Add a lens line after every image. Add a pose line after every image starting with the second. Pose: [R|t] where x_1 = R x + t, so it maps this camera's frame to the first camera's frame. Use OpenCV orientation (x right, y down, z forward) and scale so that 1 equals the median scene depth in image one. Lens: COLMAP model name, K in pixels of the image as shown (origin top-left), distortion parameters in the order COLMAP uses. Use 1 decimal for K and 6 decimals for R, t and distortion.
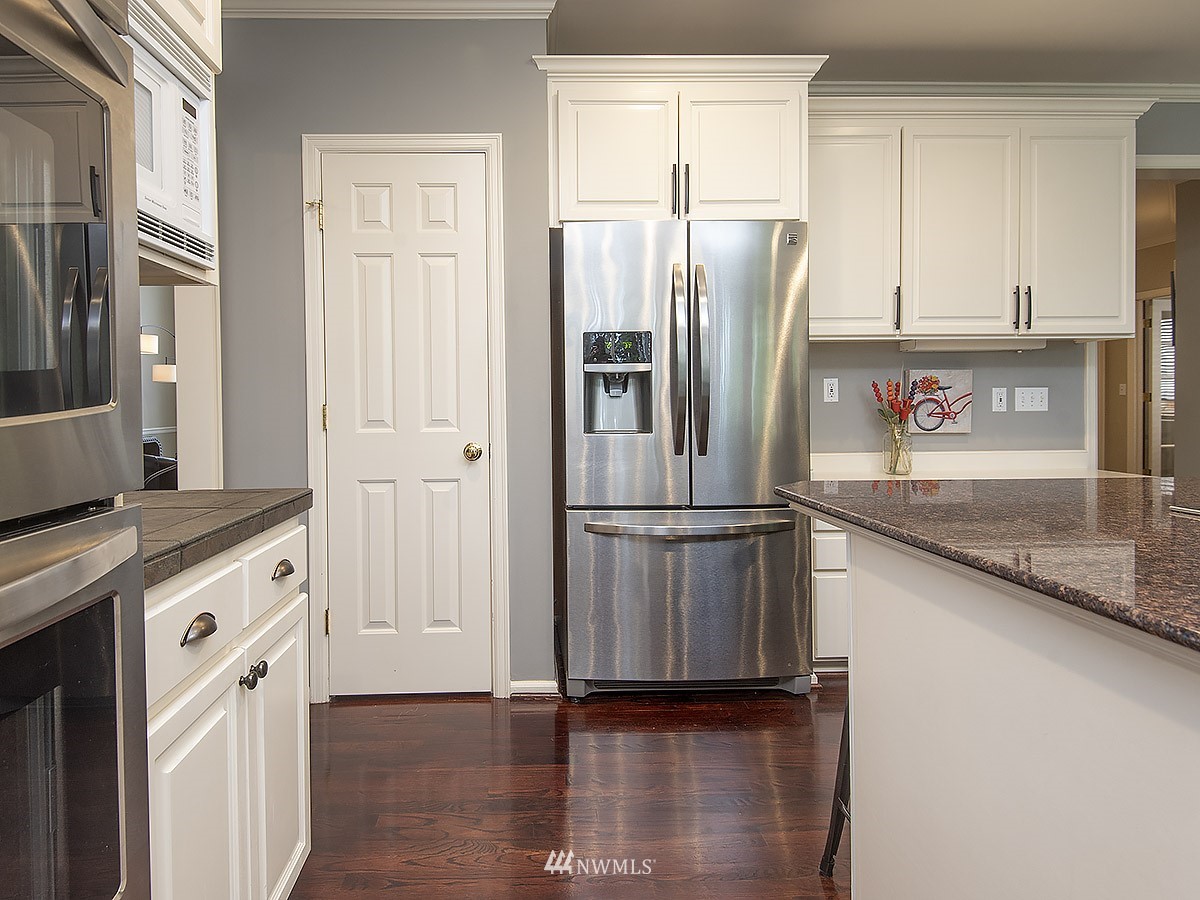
lens RADIAL K [[676.1, 0, 542.1], [0, 676.1, 403.7], [0, 0, 1]] dist [0.032351, -0.017696]
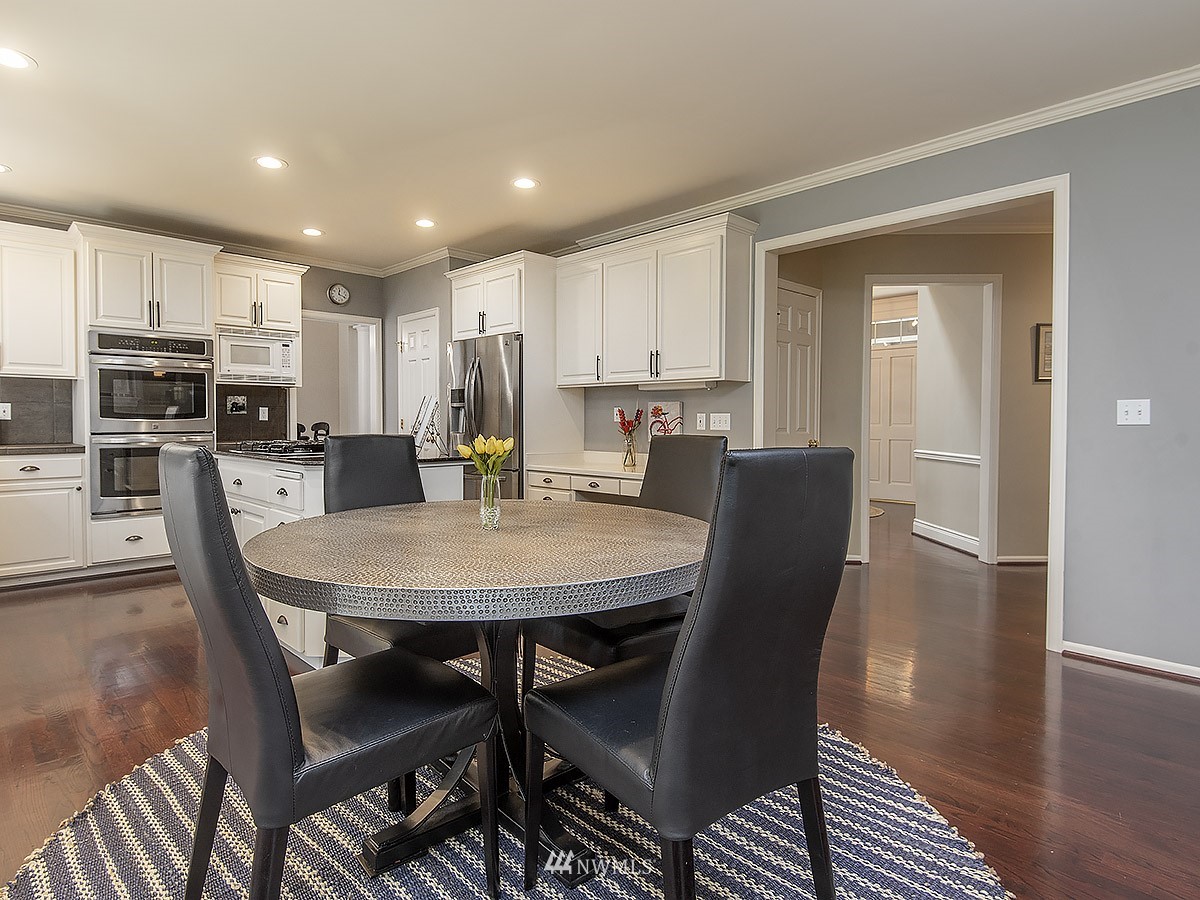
lens RADIAL K [[676.1, 0, 577.7], [0, 676.1, 432.7], [0, 0, 1]] dist [0.032351, -0.017696]
pose [[0.662753, 0.022011, -0.748514, 1.612468], [-0.013931, 0.999757, 0.017065, -0.003212], [0.748708, -0.000882, 0.662899, -0.167273]]
